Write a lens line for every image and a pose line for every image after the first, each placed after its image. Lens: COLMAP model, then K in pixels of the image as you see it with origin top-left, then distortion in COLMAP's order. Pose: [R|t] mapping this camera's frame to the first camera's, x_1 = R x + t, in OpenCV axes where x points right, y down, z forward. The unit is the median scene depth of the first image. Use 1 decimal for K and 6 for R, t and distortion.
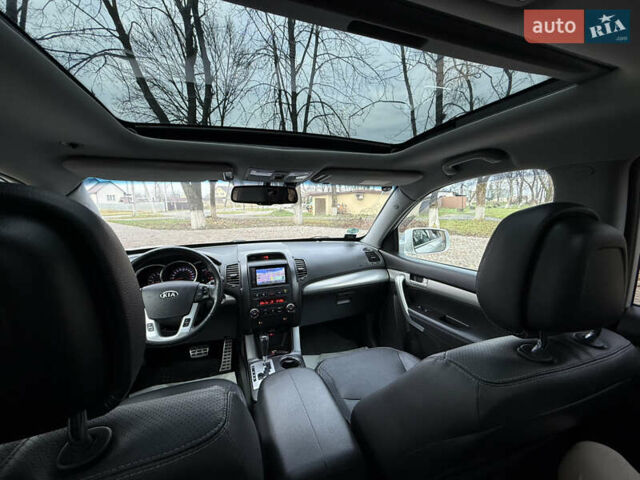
lens RADIAL K [[257.4, 0, 320.0], [0, 257.4, 240.0], [0, 0, 1]] dist [-0.000807, 0.000012]
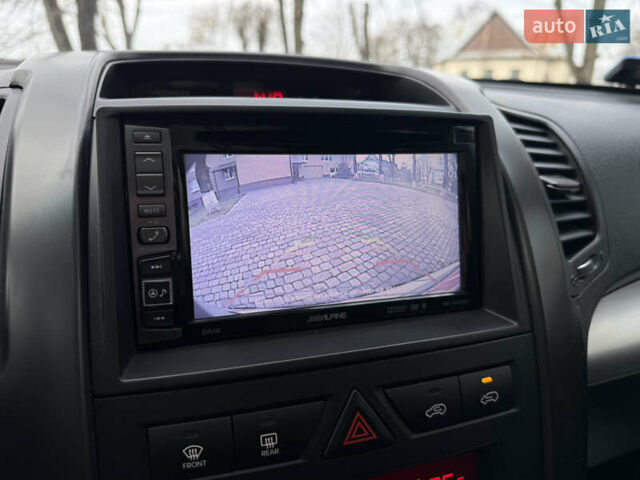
lens RADIAL K [[472.4, 0, 320.0], [0, 472.4, 240.0], [0, 0, 1]] dist [-0.040478, 0.007065]
pose [[0.999632, 0.027095, 0.001274, -0.195013], [-0.027050, 0.992285, 0.120991, 0.120862], [0.002014, -0.120981, 0.992653, 0.812633]]
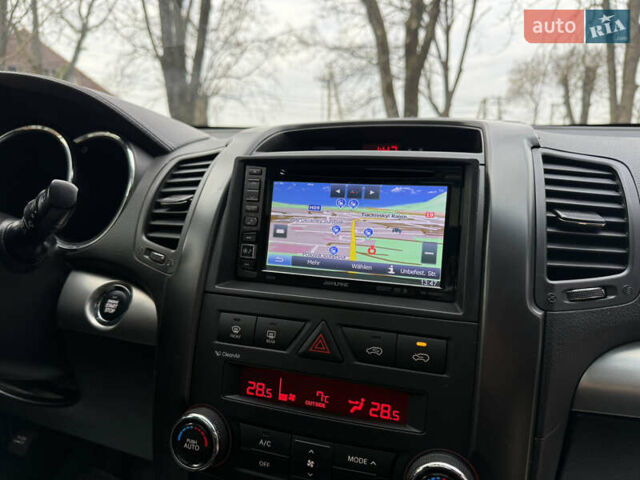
lens RADIAL K [[470.3, 0, 320.0], [0, 470.3, 240.0], [0, 0, 1]] dist [0.041092, -0.001427]
pose [[0.800988, 0.116649, -0.587206, -0.038551], [-0.103673, 0.993042, 0.055853, 0.129733], [0.589635, 0.016140, 0.807508, 0.750609]]
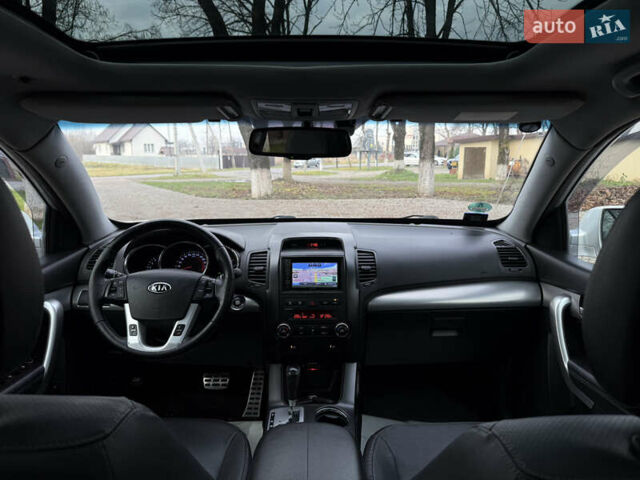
lens RADIAL K [[450.6, 0, 320.0], [0, 450.6, 240.0], [0, 0, 1]] dist [0.098733, -0.157566]
pose [[0.948435, 0.059107, -0.311413, 0.150952], [-0.046982, 0.997822, 0.046302, 0.005926], [0.313472, -0.029284, 0.949146, -0.020149]]
